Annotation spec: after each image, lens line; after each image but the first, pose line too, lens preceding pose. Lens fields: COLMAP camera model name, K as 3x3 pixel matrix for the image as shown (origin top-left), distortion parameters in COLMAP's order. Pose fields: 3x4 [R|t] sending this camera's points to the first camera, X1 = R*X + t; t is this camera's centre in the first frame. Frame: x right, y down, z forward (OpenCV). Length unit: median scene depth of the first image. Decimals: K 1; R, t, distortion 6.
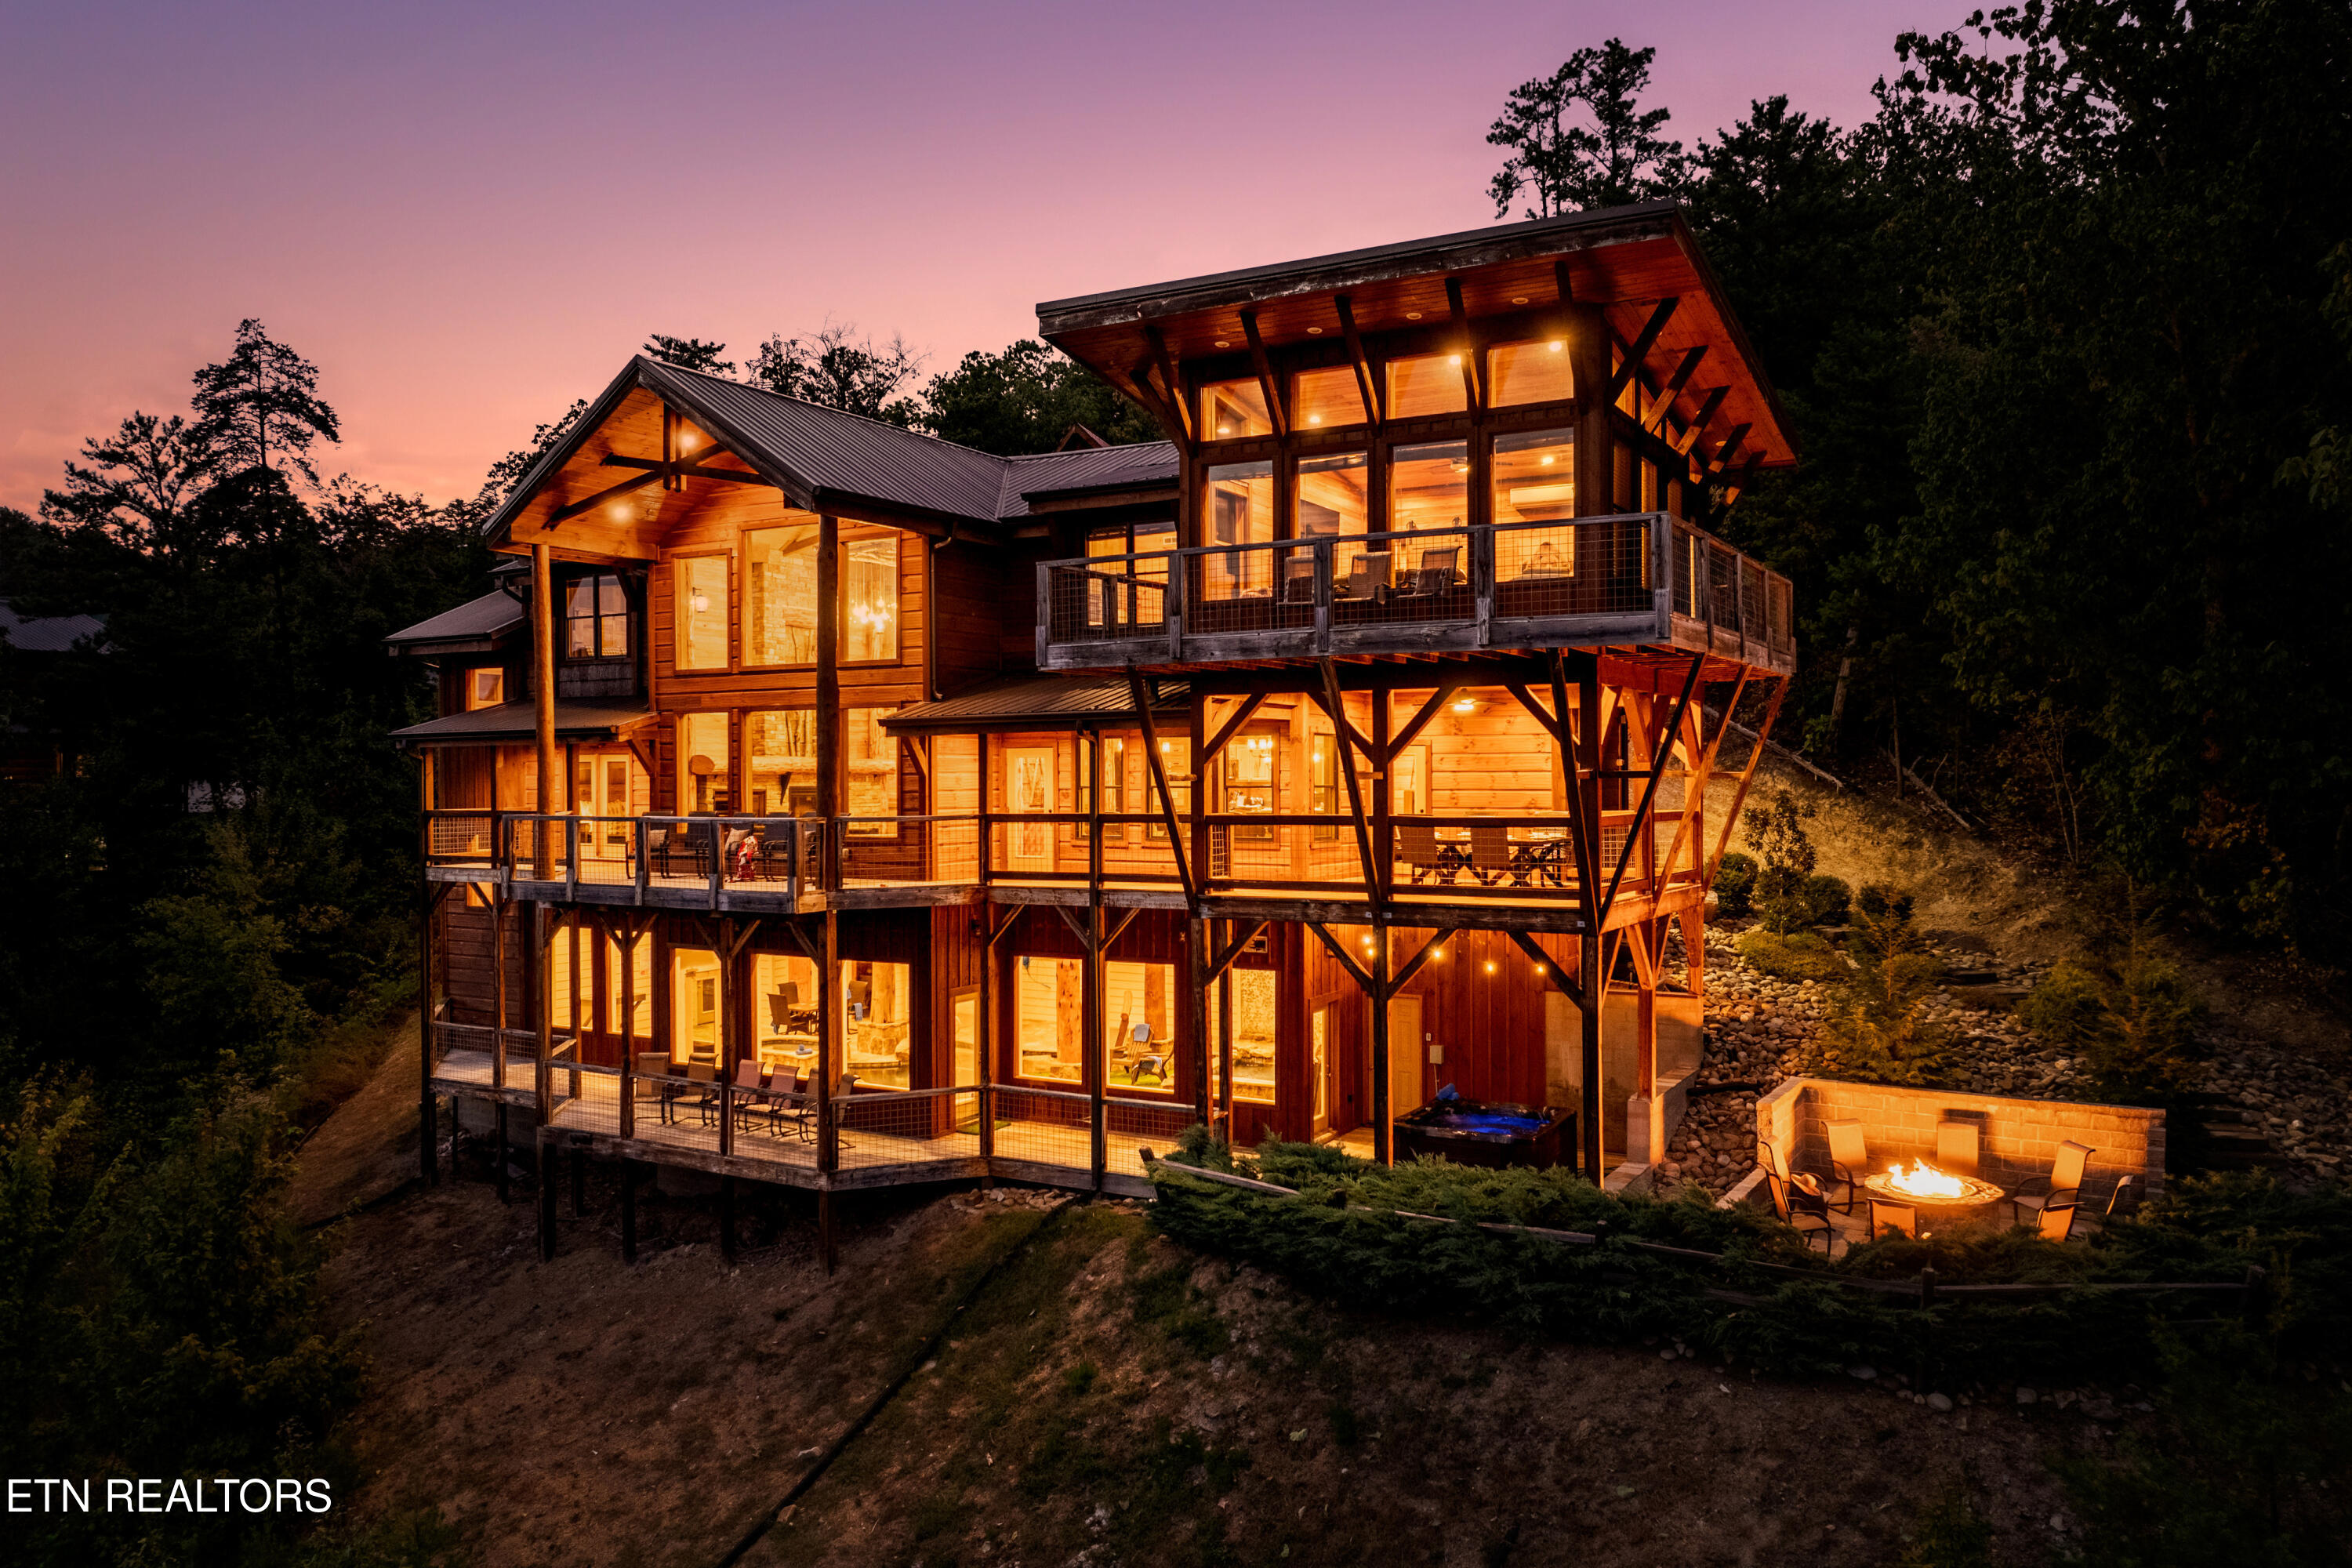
lens RADIAL K [[1644.0, 0, 1185.4], [0, 1644.0, 786.5], [0, 0, 1]] dist [-0.036105, -0.001249]
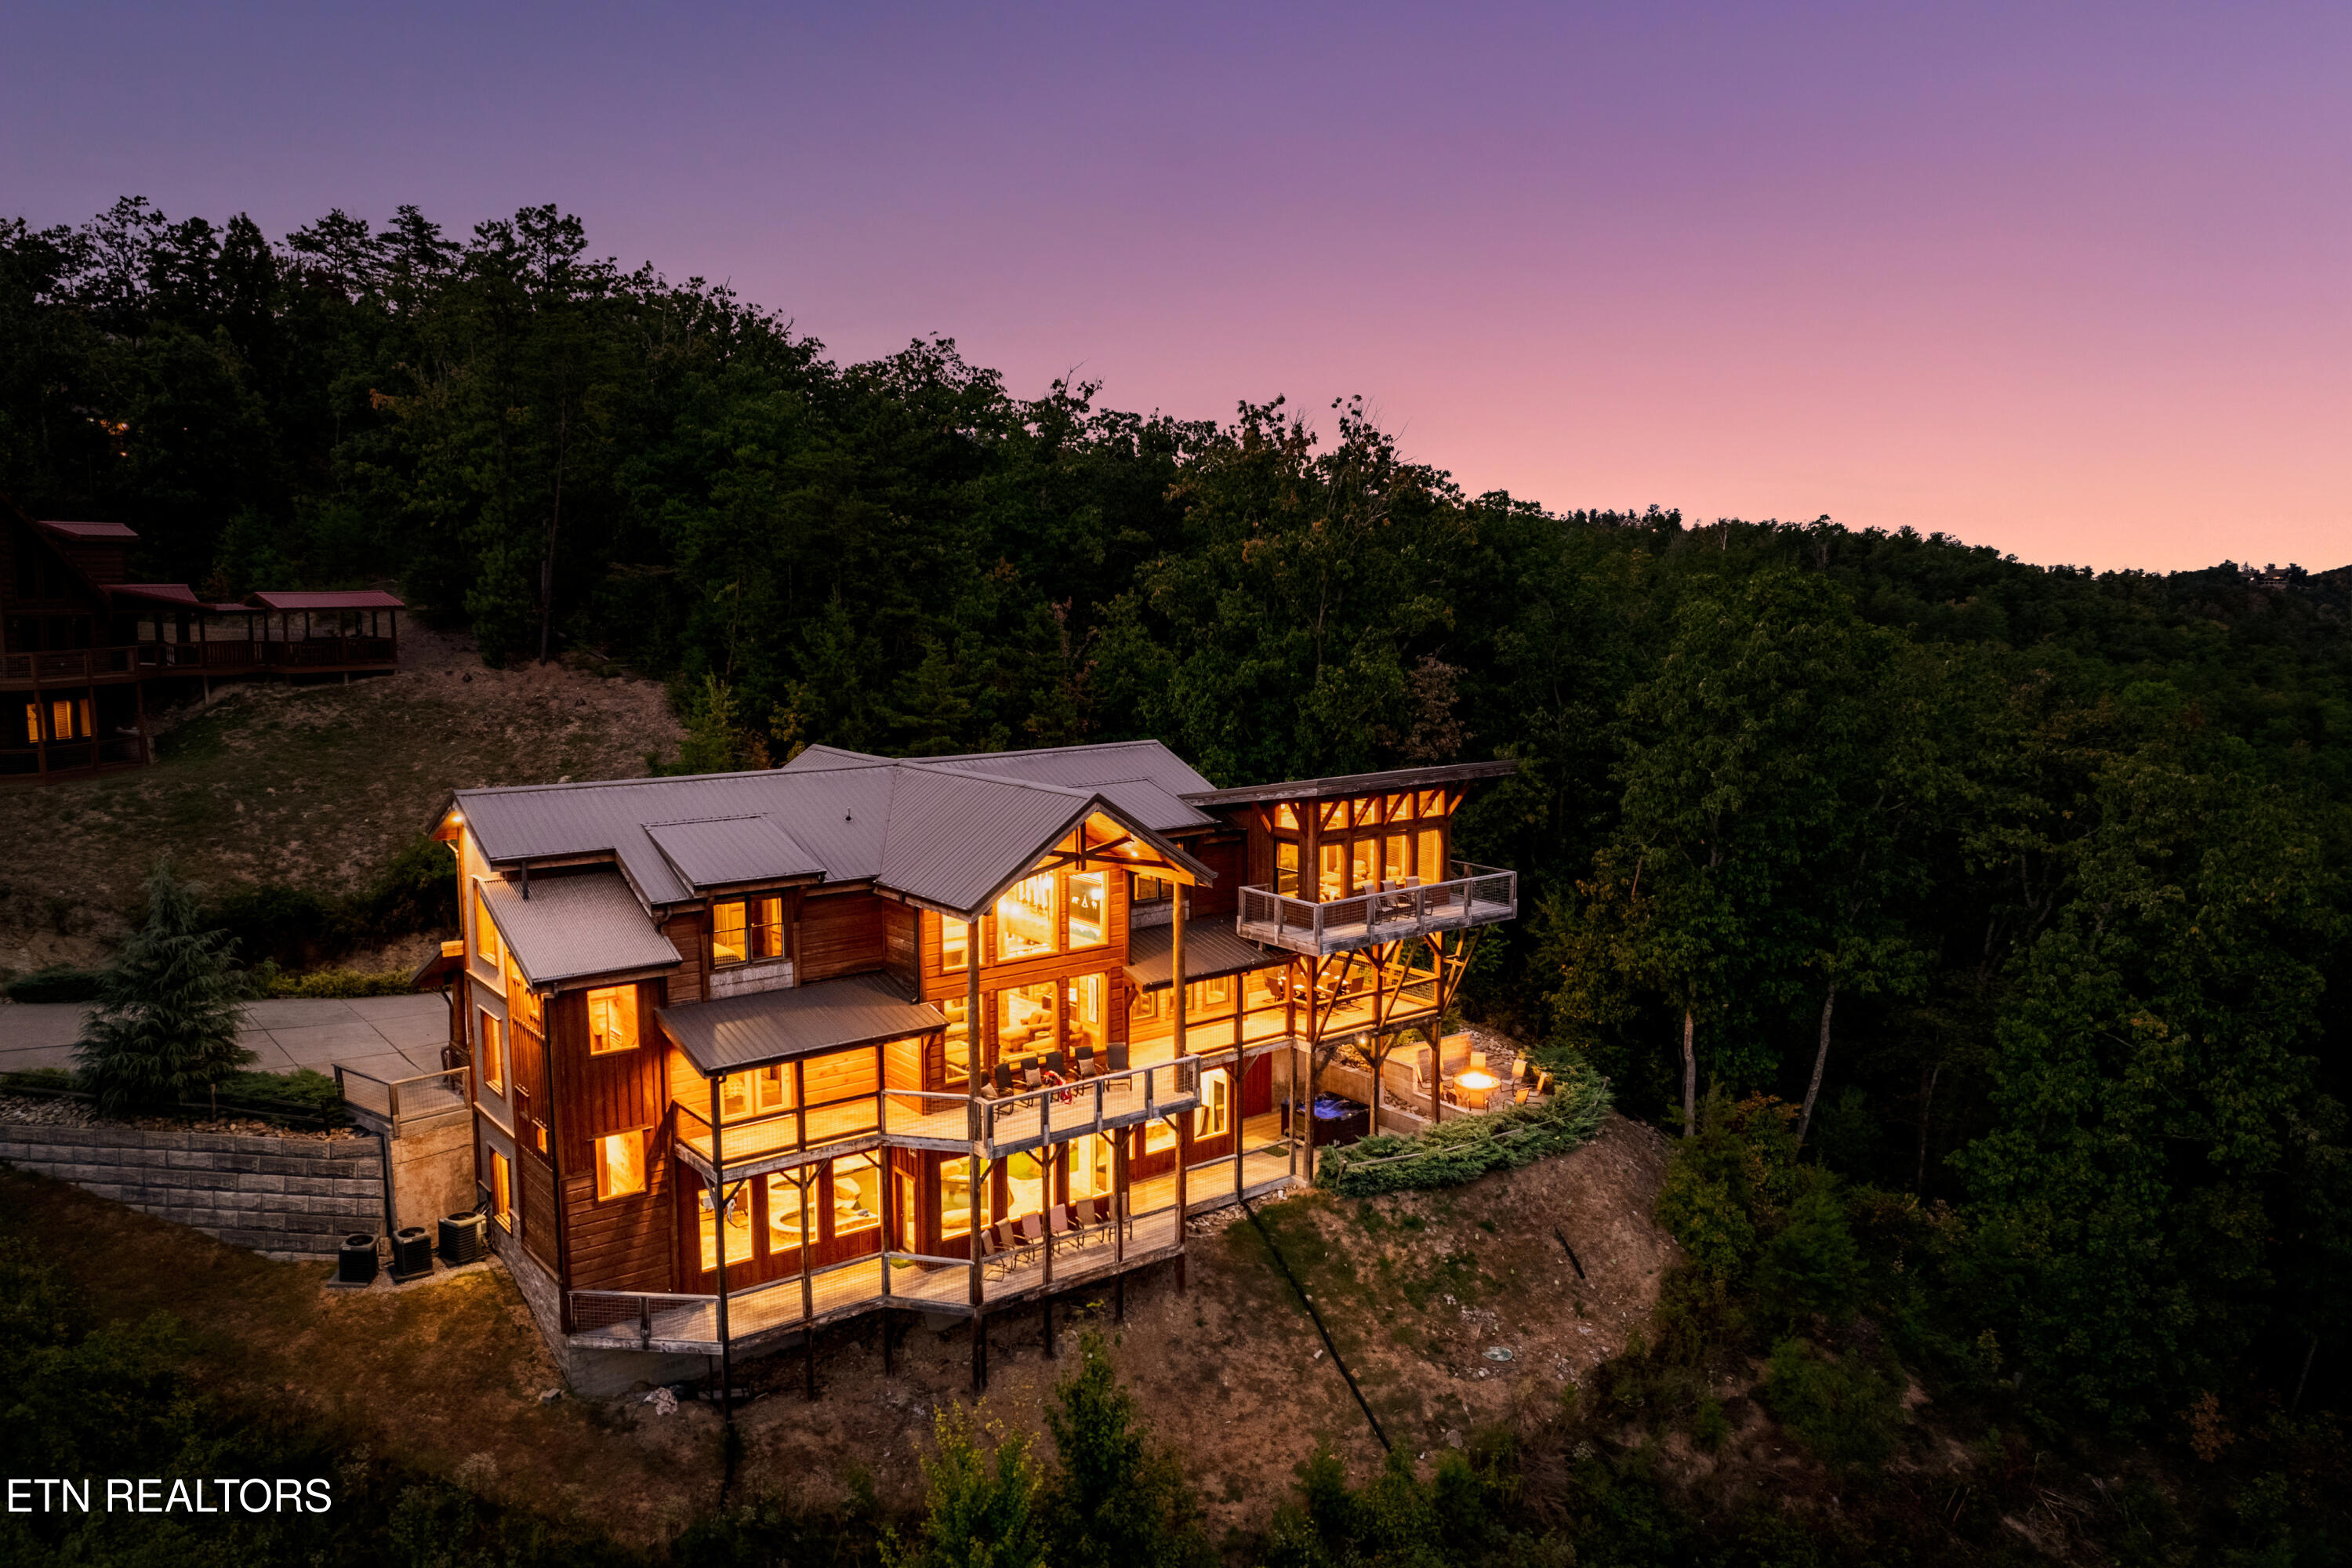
lens RADIAL K [[1644.0, 0, 1174.5], [0, 1644.0, 789.7], [0, 0, 1]] dist [-0.036105, -0.001249]
pose [[0.384587, -0.117510, 0.915578, -1.810417], [0.003898, 0.992062, 0.125689, -0.483278], [-0.923080, -0.044770, 0.381993, 0.345831]]
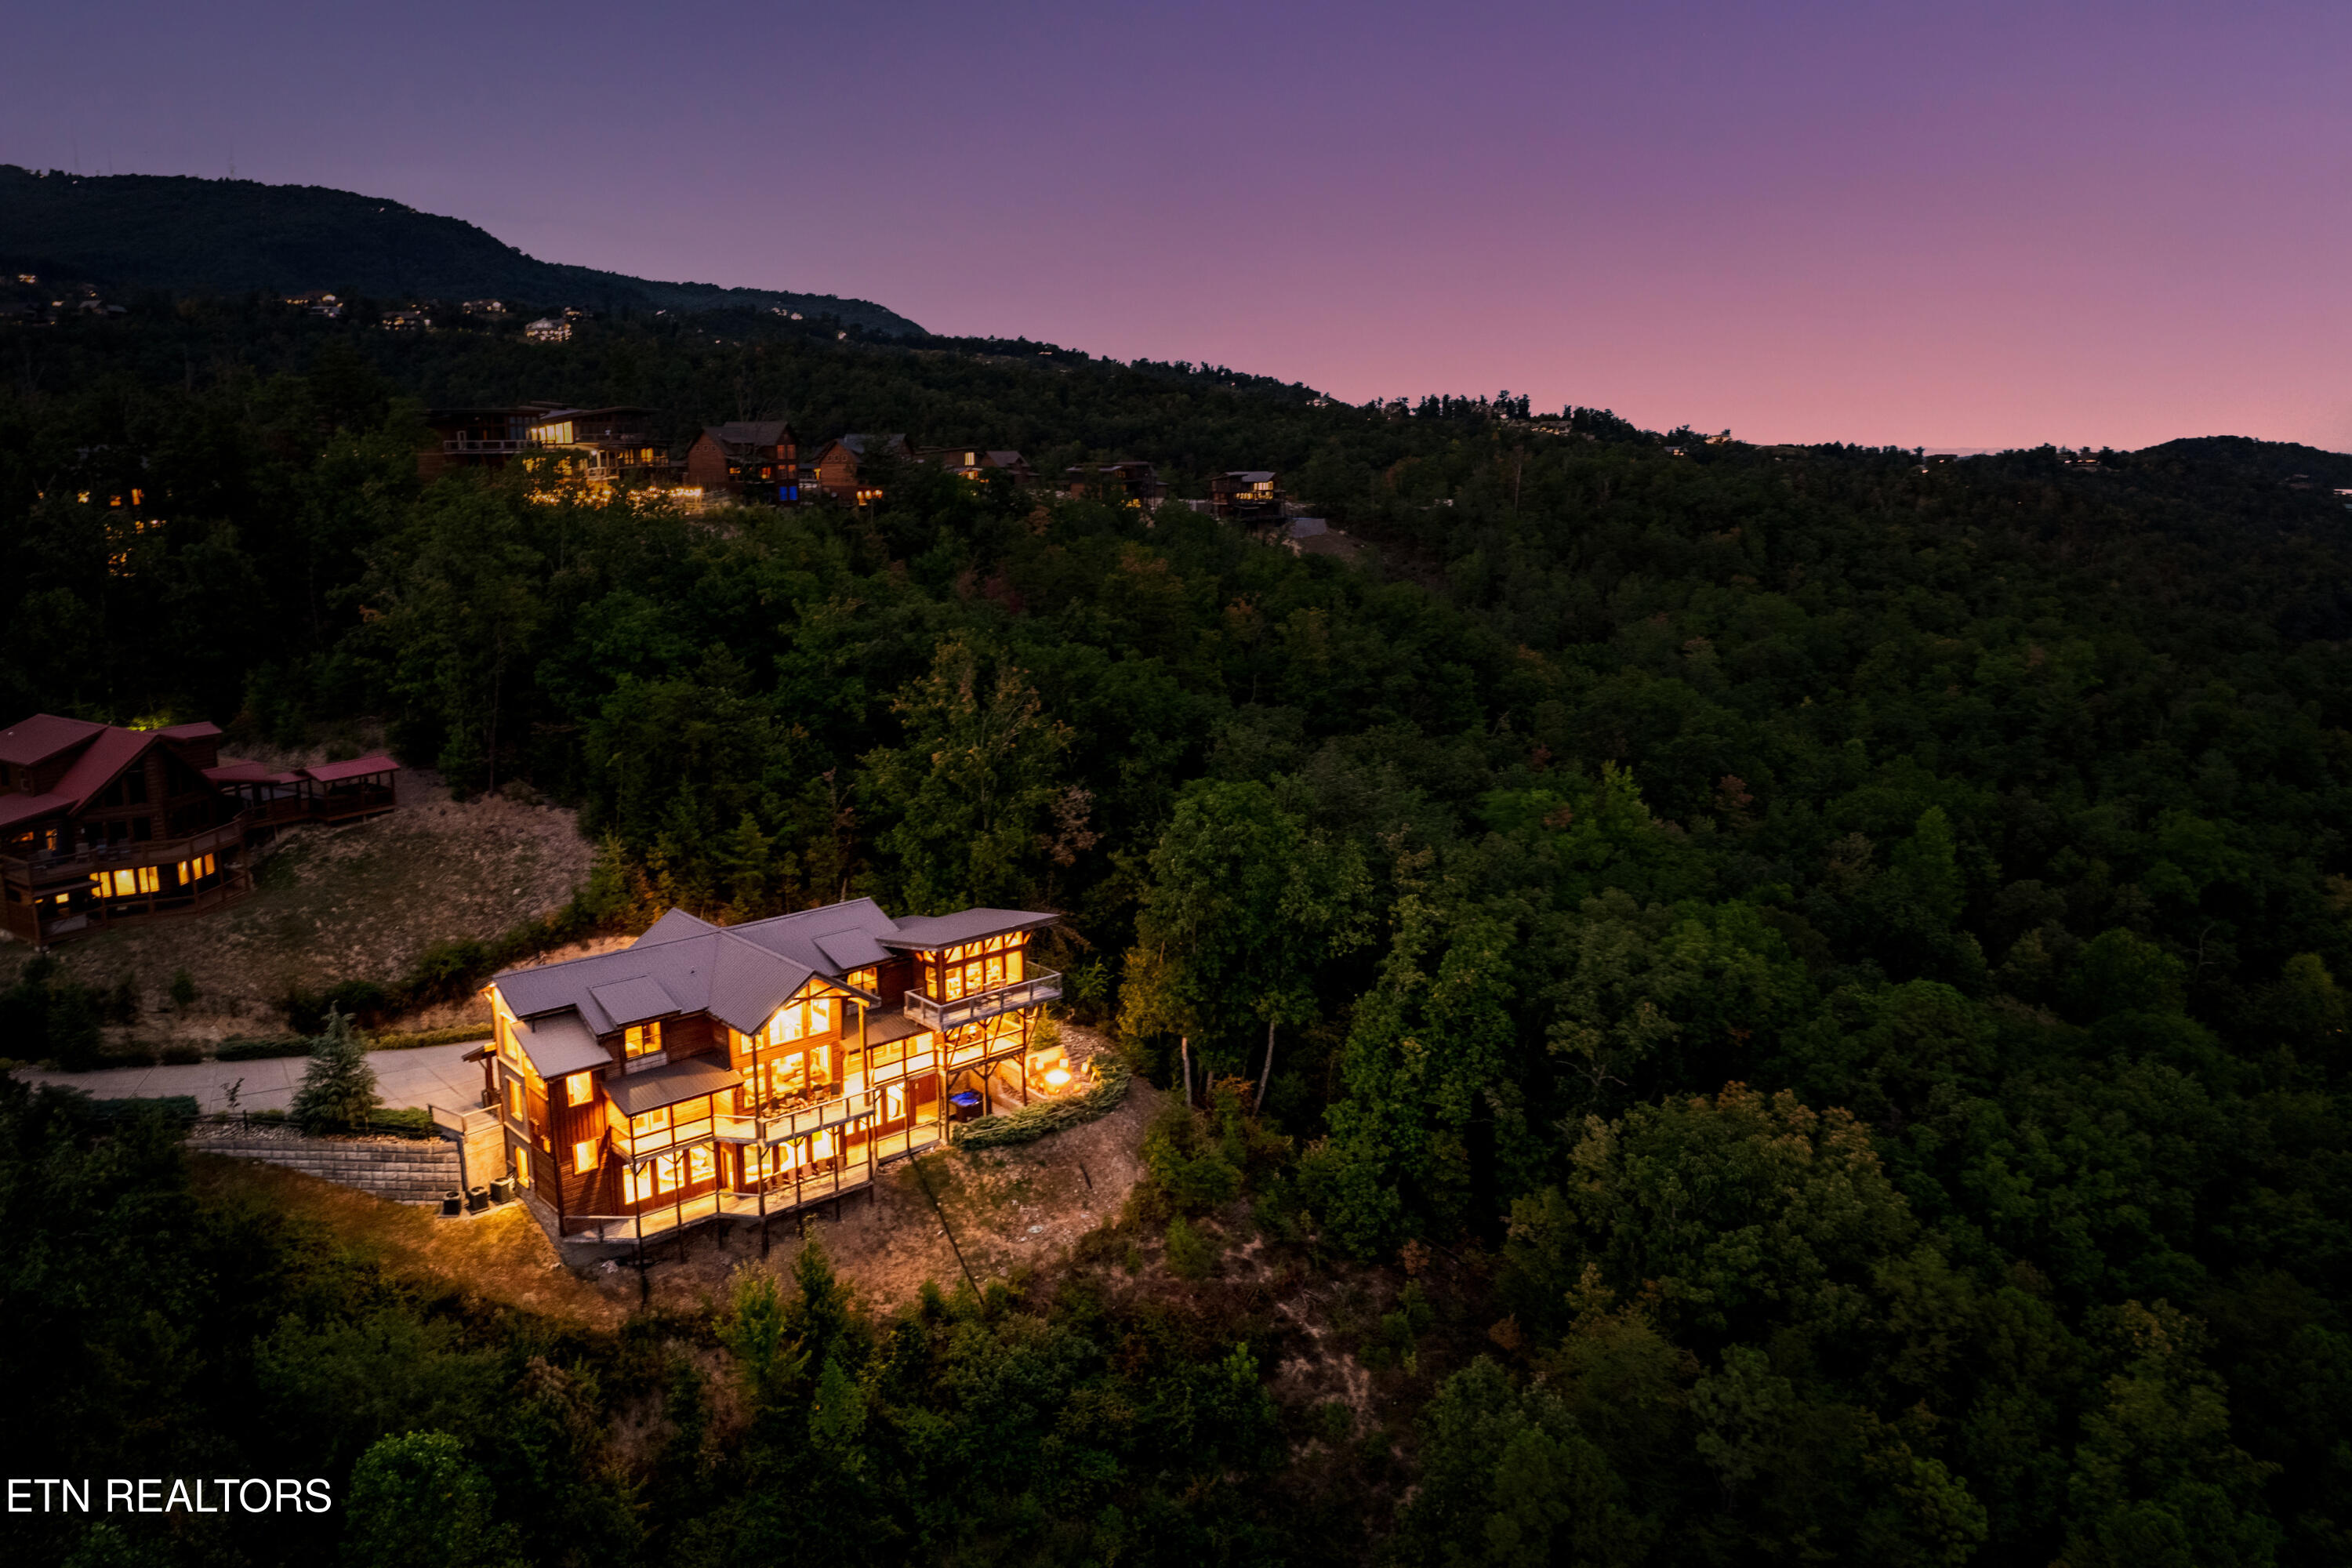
lens RADIAL K [[1644.0, 0, 1165.6], [0, 1644.0, 784.9], [0, 0, 1]] dist [-0.036105, -0.001249]
pose [[0.318939, -0.193906, 0.927728, -3.144497], [0.005525, 0.979211, 0.202768, -1.318583], [-0.947759, -0.059545, 0.313379, -0.664236]]
